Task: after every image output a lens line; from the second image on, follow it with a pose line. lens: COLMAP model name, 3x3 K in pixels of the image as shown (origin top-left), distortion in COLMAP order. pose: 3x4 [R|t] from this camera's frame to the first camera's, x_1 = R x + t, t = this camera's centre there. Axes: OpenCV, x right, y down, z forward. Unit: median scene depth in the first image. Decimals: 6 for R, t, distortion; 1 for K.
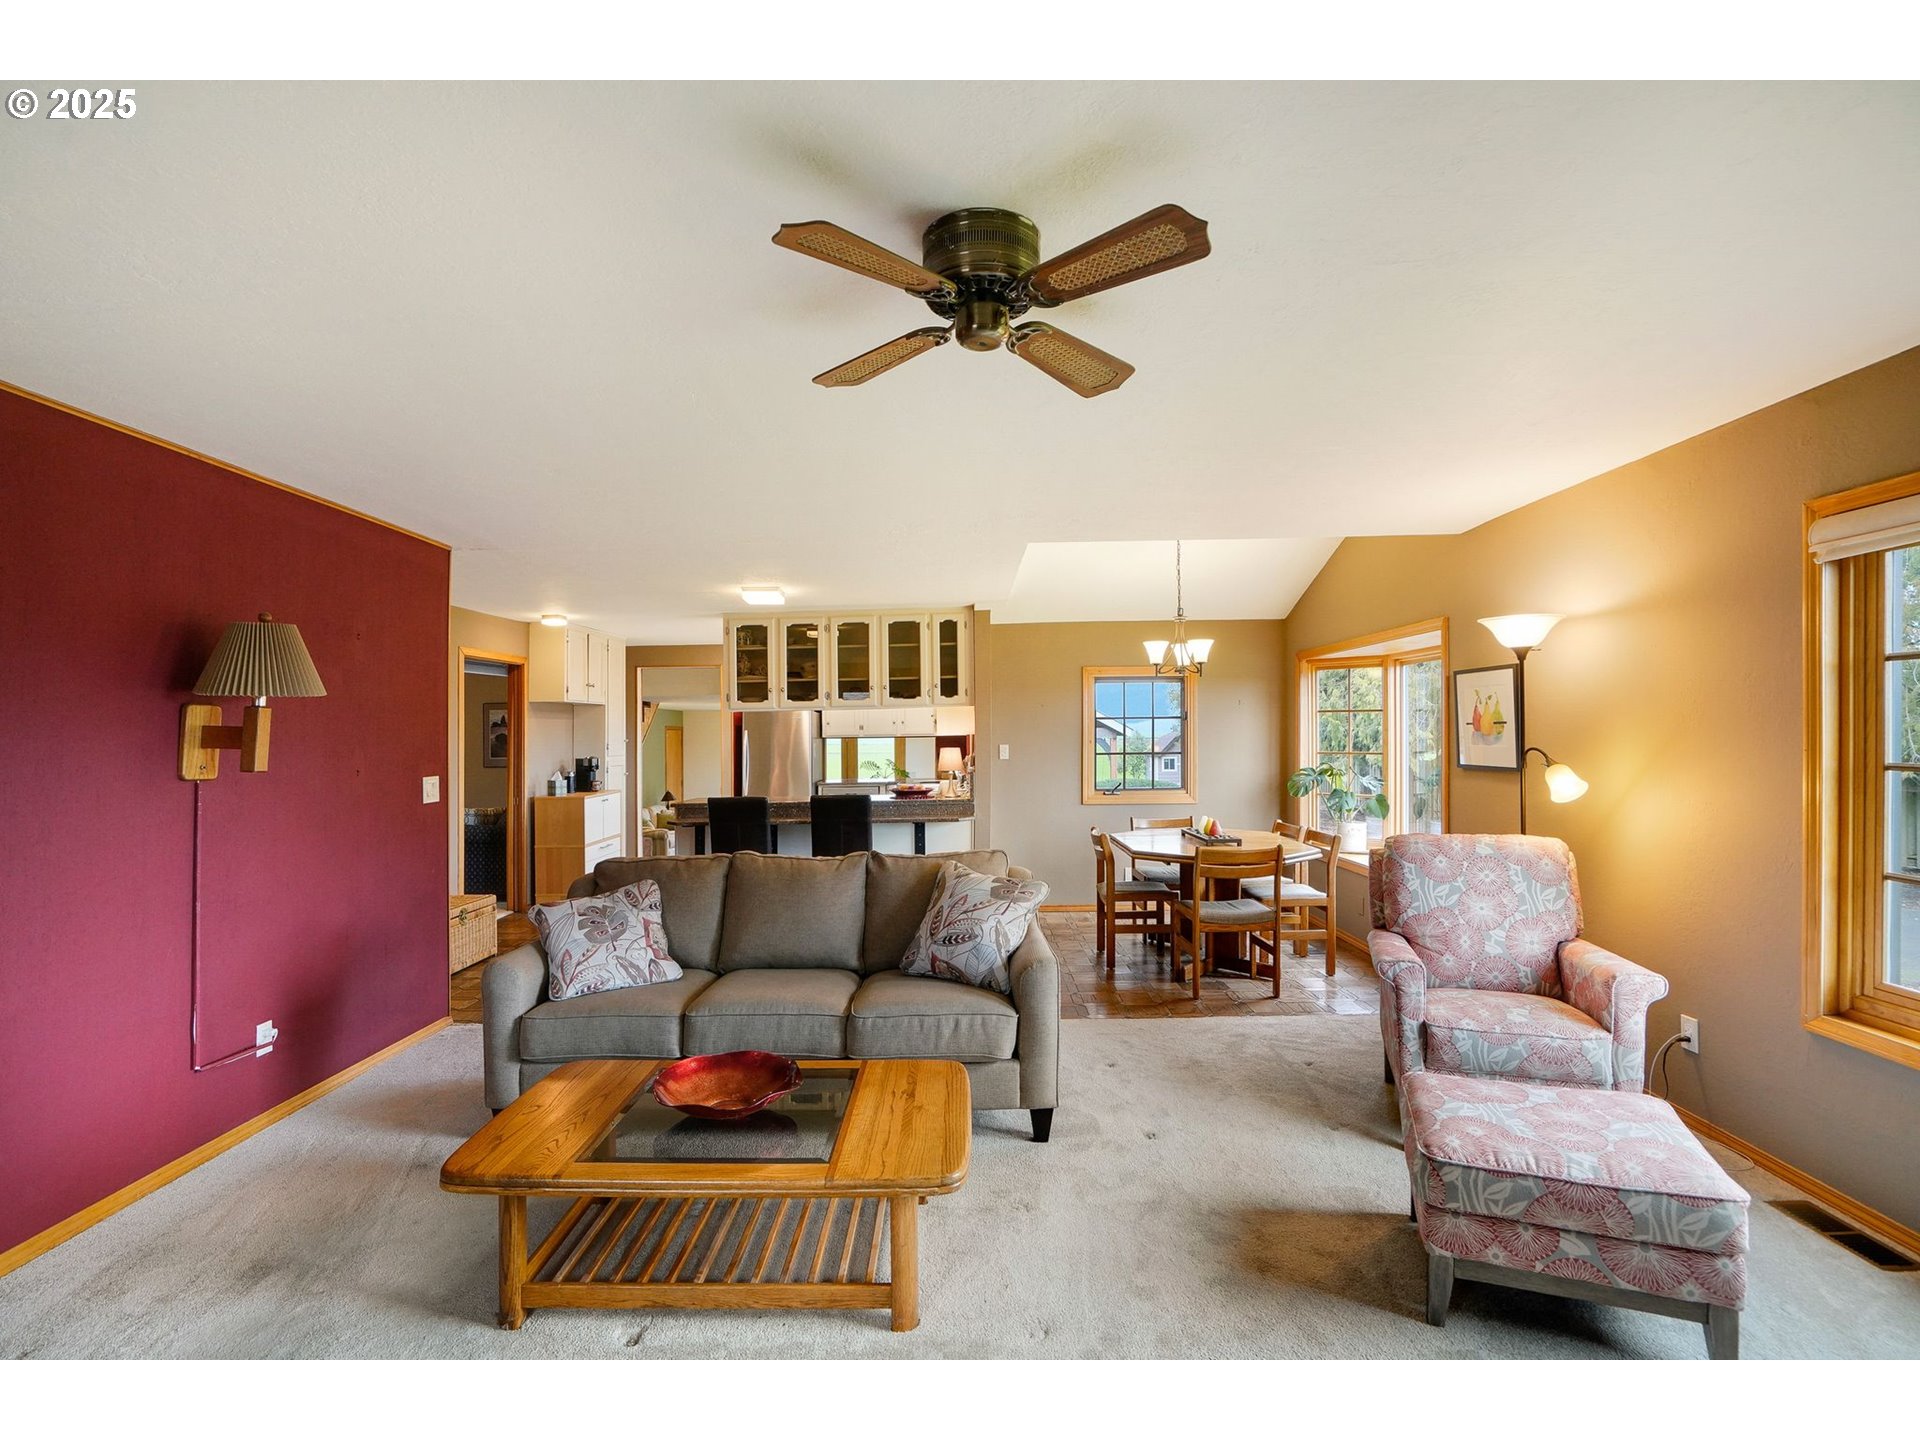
lens RADIAL K [[914.0, 0, 960.0], [0, 914.0, 720.0], [0, 0, 1]] dist [-0.059145, 0.023660]
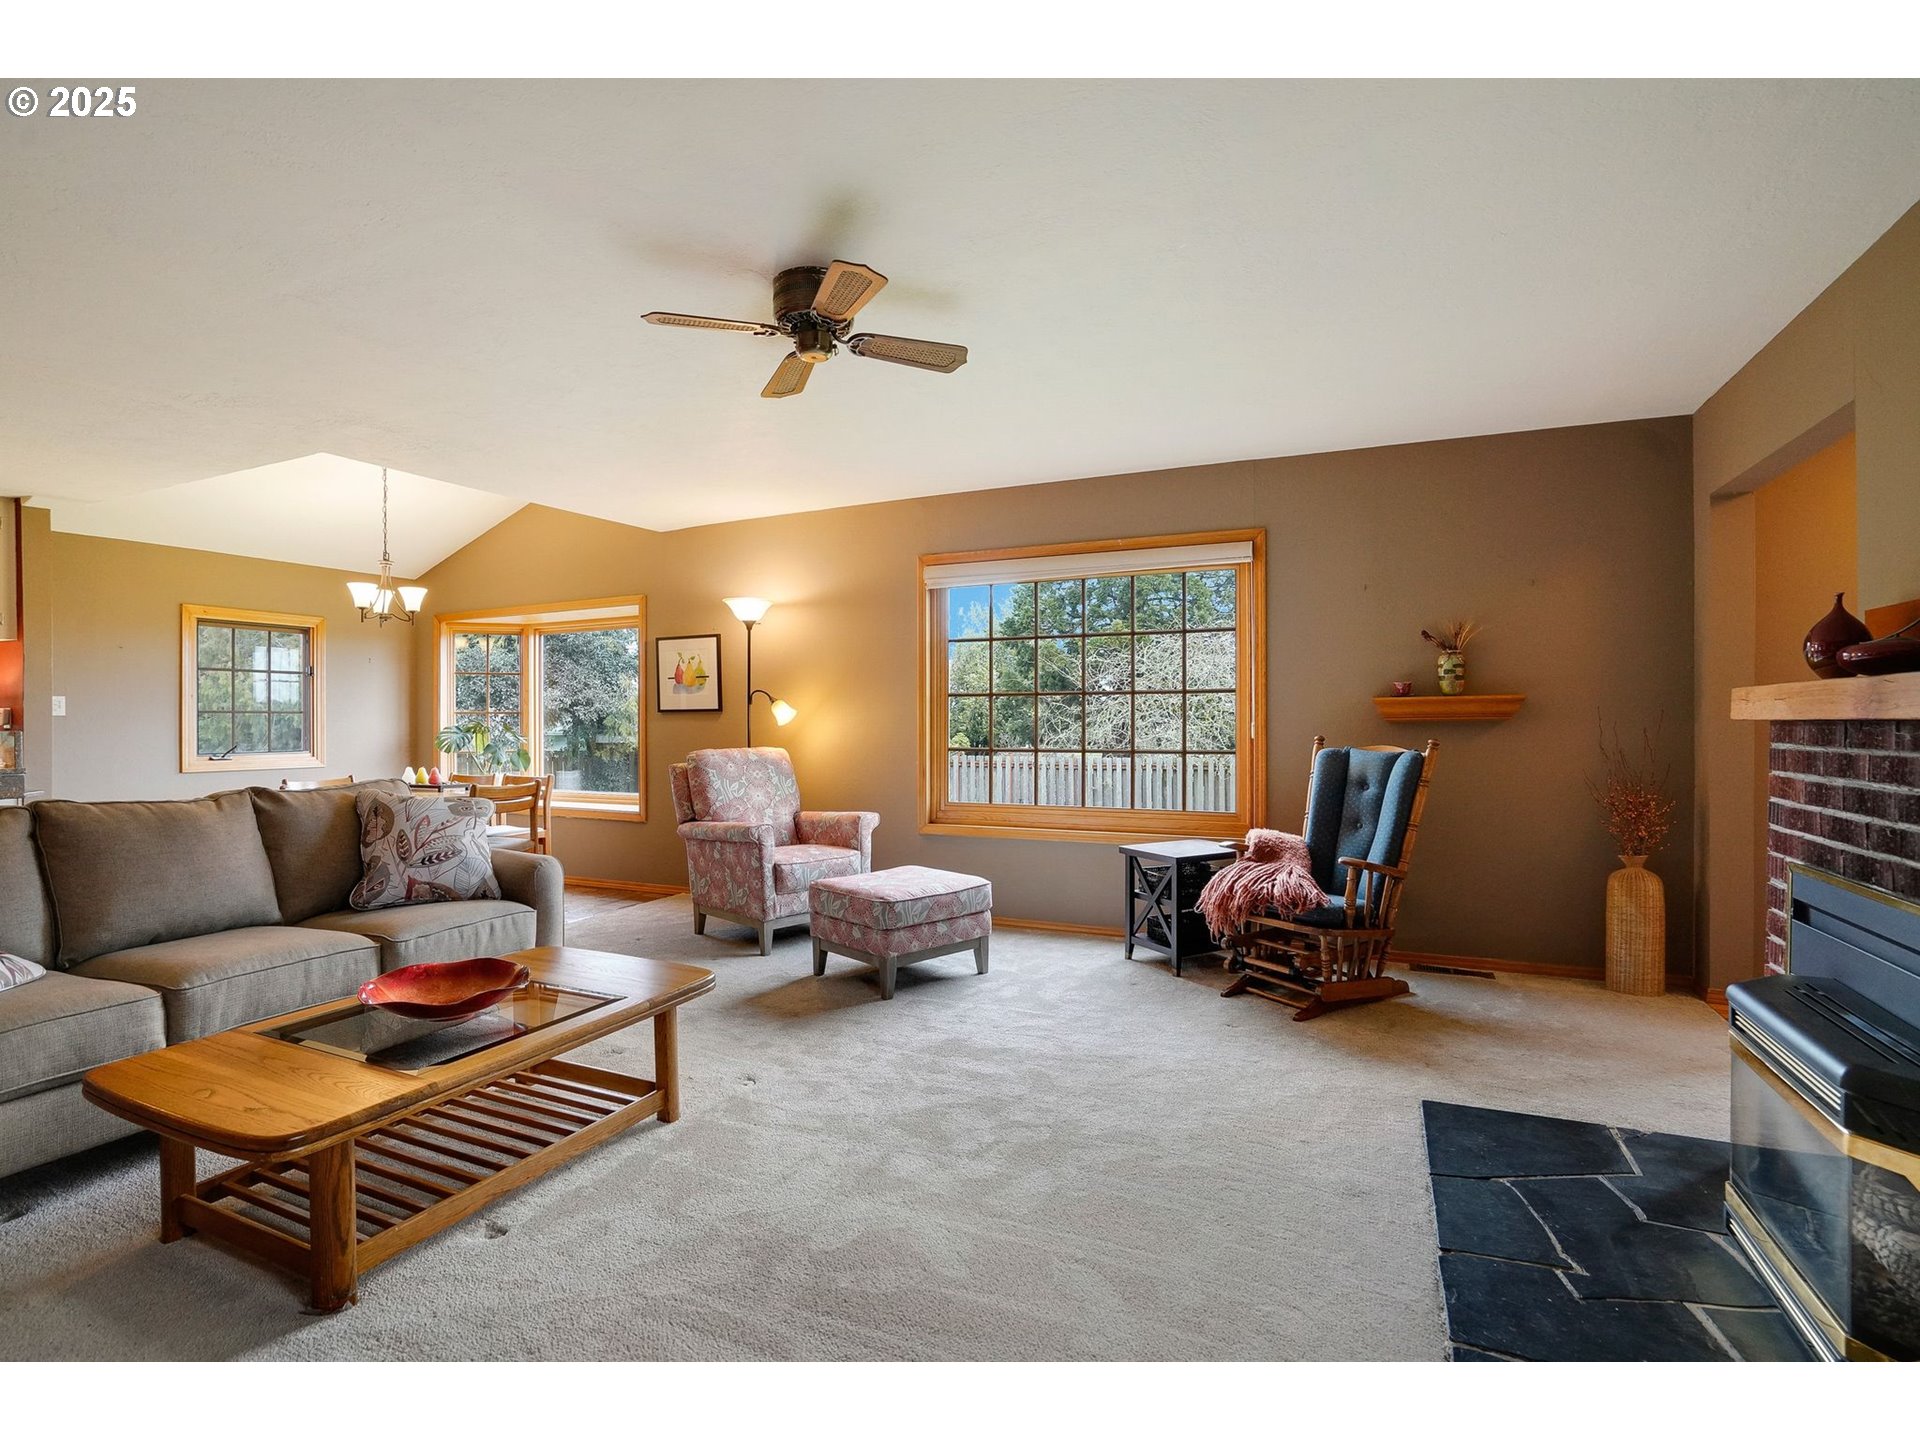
lens RADIAL K [[914.0, 0, 960.0], [0, 914.0, 720.0], [0, 0, 1]] dist [-0.059145, 0.023660]
pose [[0.404571, 0.007713, 0.914474, -0.653949], [-0.008713, 0.999952, -0.004579, 0.092401], [-0.914465, -0.006116, 0.404619, 0.102248]]
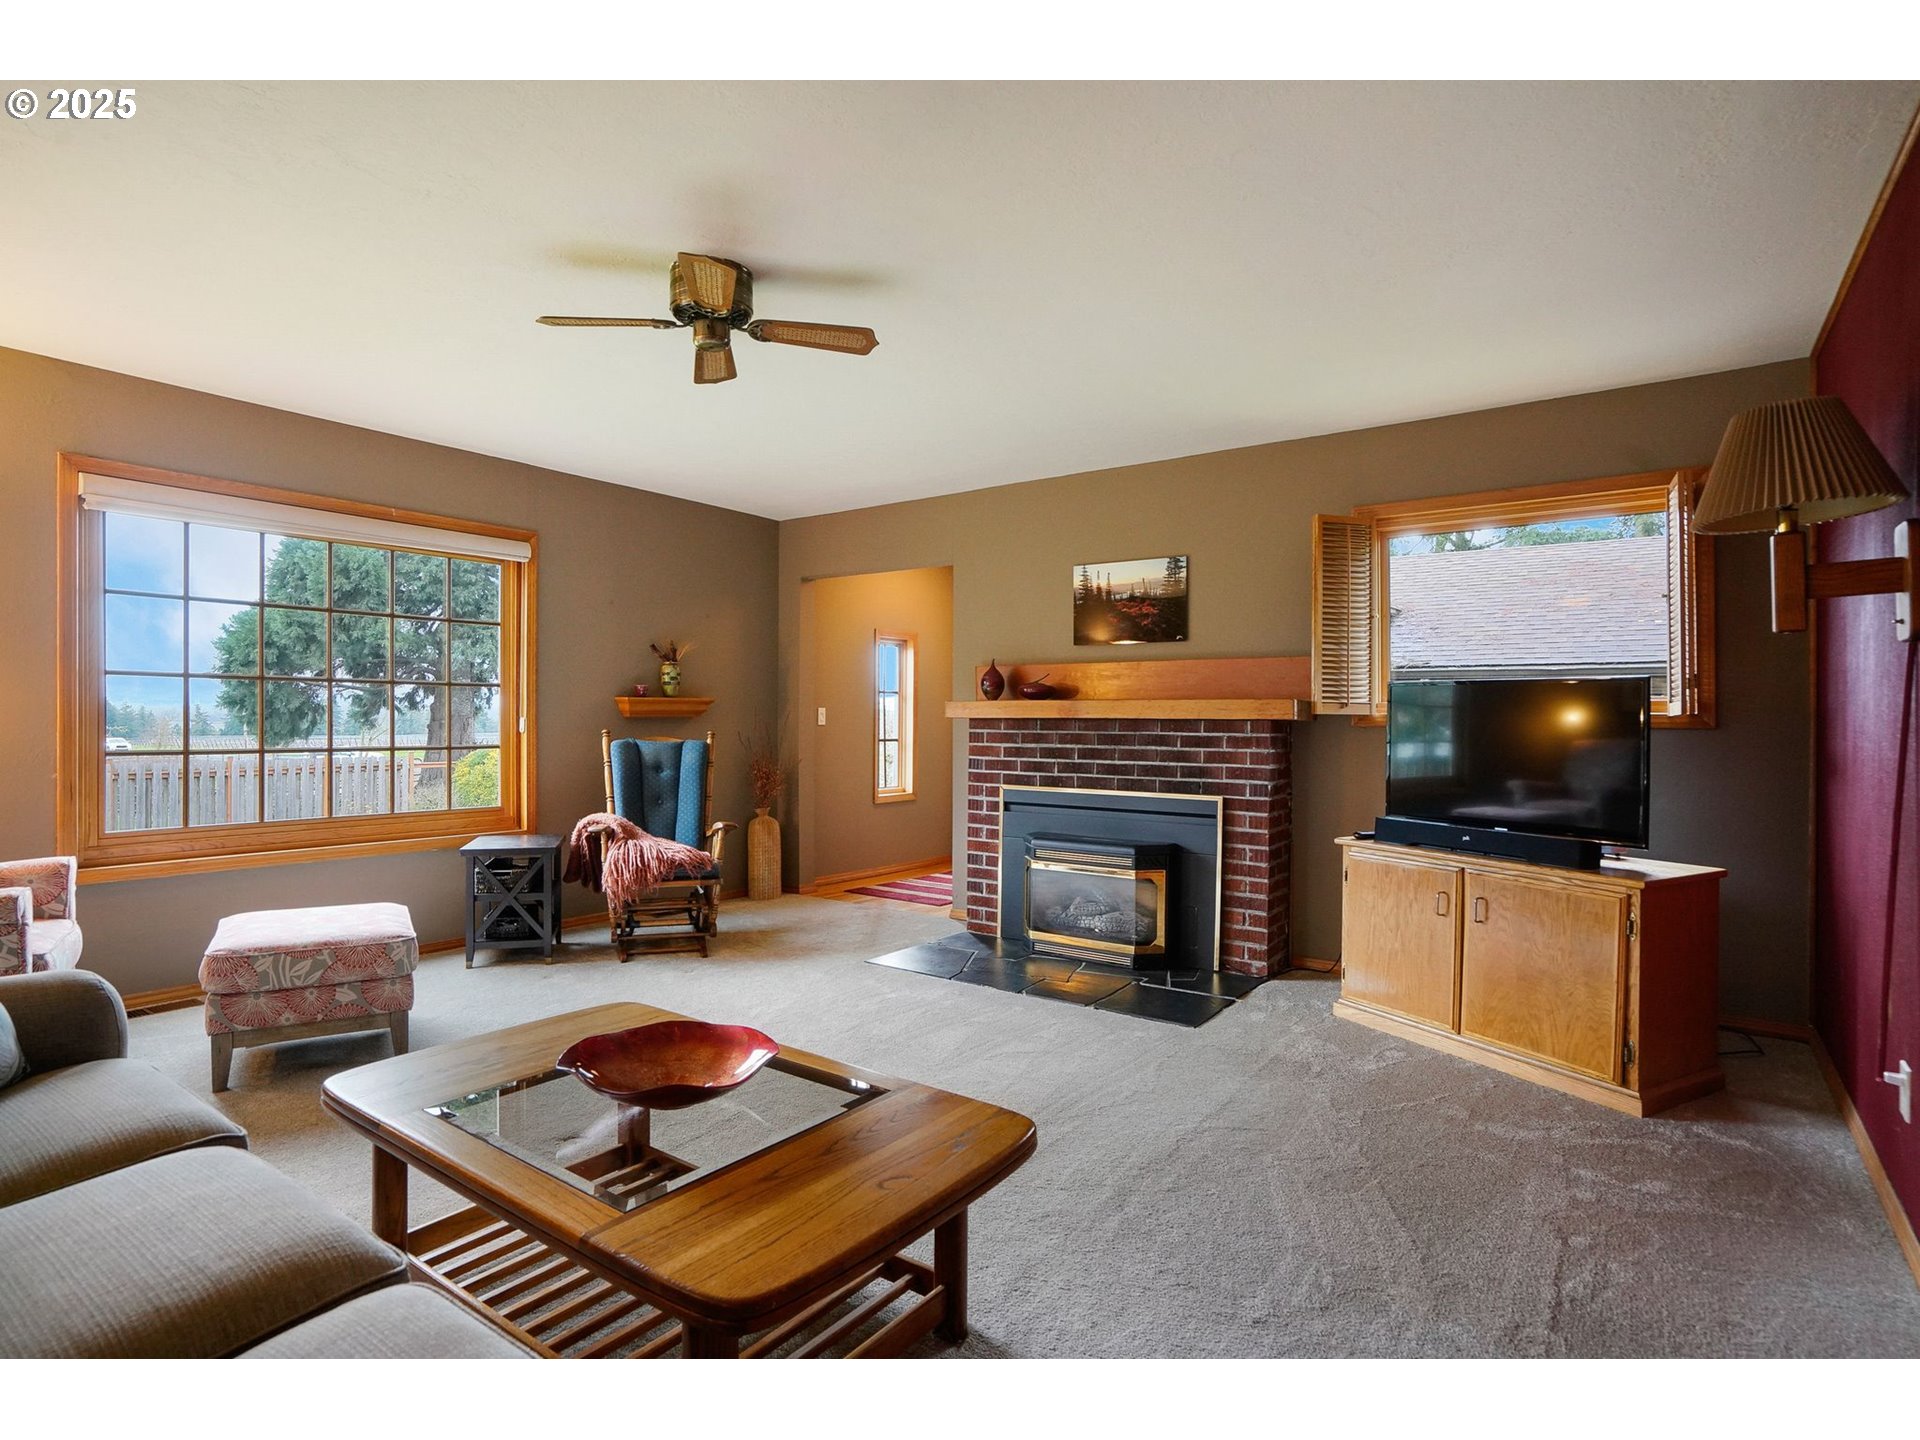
lens RADIAL K [[1027.5, 0, 923.7], [0, 1027.5, 707.4], [0, 0, 1]] dist [-0.045424, 0.036716]
pose [[-0.813958, 0.009190, 0.580851, -0.658514], [-0.004962, 0.999728, -0.022771, 0.104306], [-0.580902, -0.021416, -0.813692, 1.188862]]
